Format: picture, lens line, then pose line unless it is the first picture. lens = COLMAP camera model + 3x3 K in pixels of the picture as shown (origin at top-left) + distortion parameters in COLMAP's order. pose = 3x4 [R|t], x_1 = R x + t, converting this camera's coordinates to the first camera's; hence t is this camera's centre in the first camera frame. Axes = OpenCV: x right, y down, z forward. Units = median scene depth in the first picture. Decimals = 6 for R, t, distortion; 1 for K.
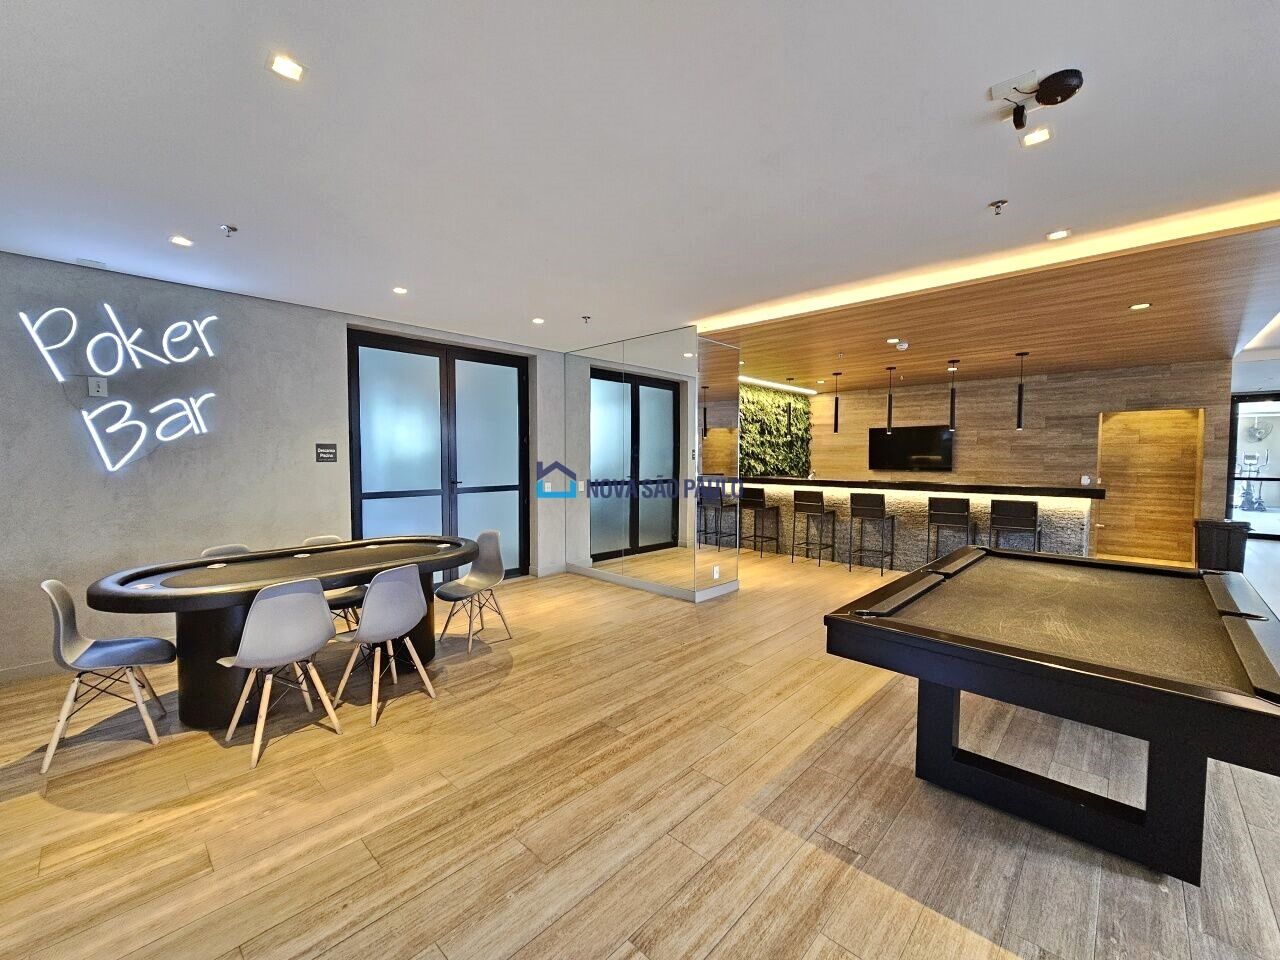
lens RADIAL K [[524.5, 0, 640.5], [0, 524.5, 478.9], [0, 0, 1]] dist [-0.008852, -0.000616]
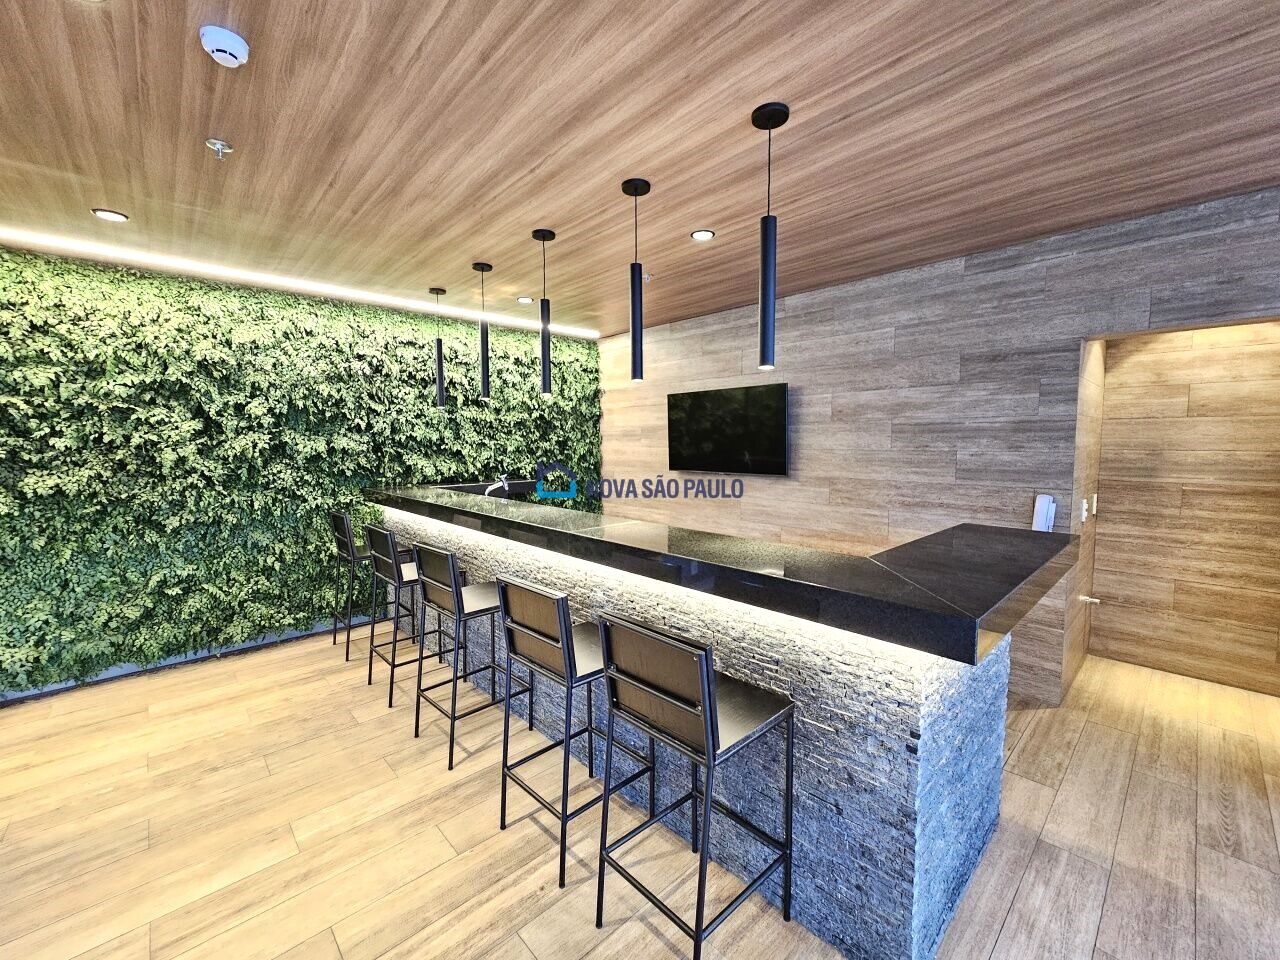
lens RADIAL K [[524.5, 0, 638.9], [0, 524.5, 478.4], [0, 0, 1]] dist [-0.008852, -0.000616]
pose [[0.997885, -0.000714, -0.065002, 0.525344], [0.002889, 0.999439, 0.033371, -0.031931], [0.064942, -0.033488, 0.997327, 0.532749]]
